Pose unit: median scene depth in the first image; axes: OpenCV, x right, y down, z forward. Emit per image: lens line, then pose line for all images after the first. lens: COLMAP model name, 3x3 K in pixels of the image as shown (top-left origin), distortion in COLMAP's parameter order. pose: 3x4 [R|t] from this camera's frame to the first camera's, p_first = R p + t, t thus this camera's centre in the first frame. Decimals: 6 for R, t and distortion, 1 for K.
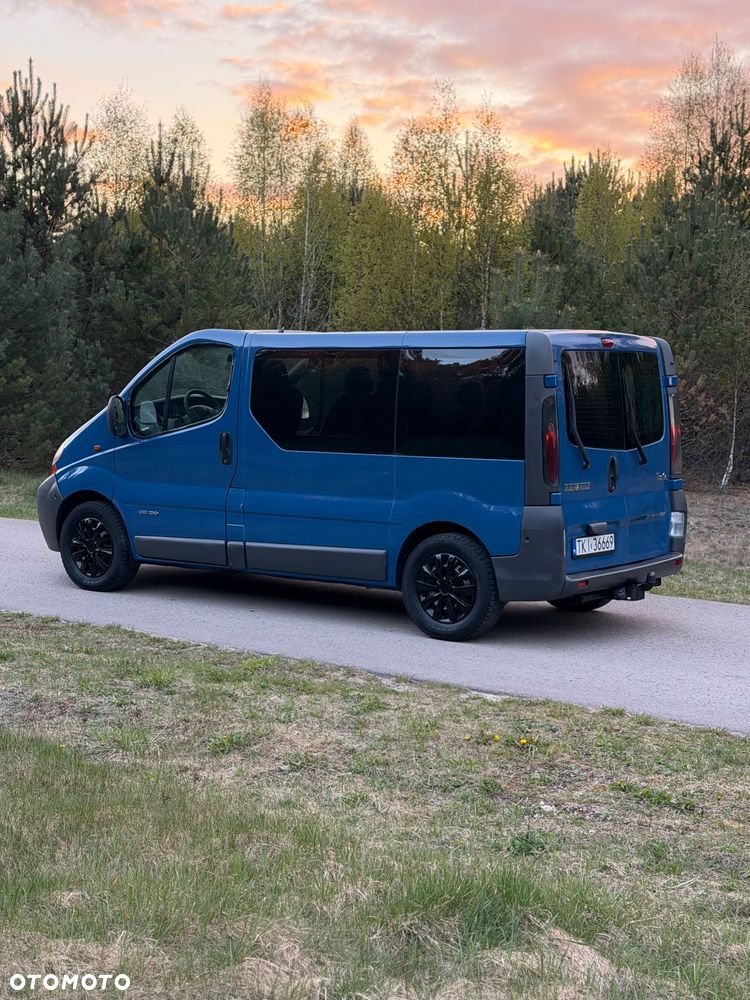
lens RADIAL K [[1591.5, 0, 375.0], [0, 1591.5, 500.0], [0, 0, 1]] dist [0.145346, -0.117945]
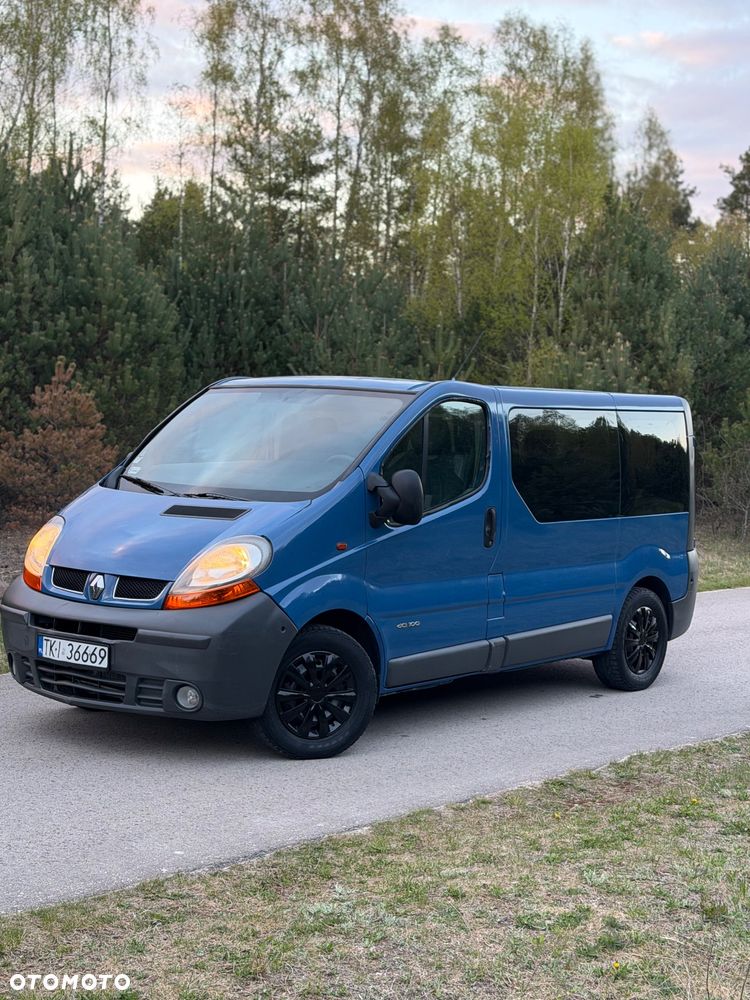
lens RADIAL K [[1591.5, 0, 375.0], [0, 1591.5, 500.0], [0, 0, 1]] dist [0.145346, -0.117945]
pose [[0.053398, -0.064074, 0.996516, -0.910098], [0.055370, 0.996594, 0.061112, -0.099577], [-0.997037, 0.051914, 0.056764, 1.011963]]
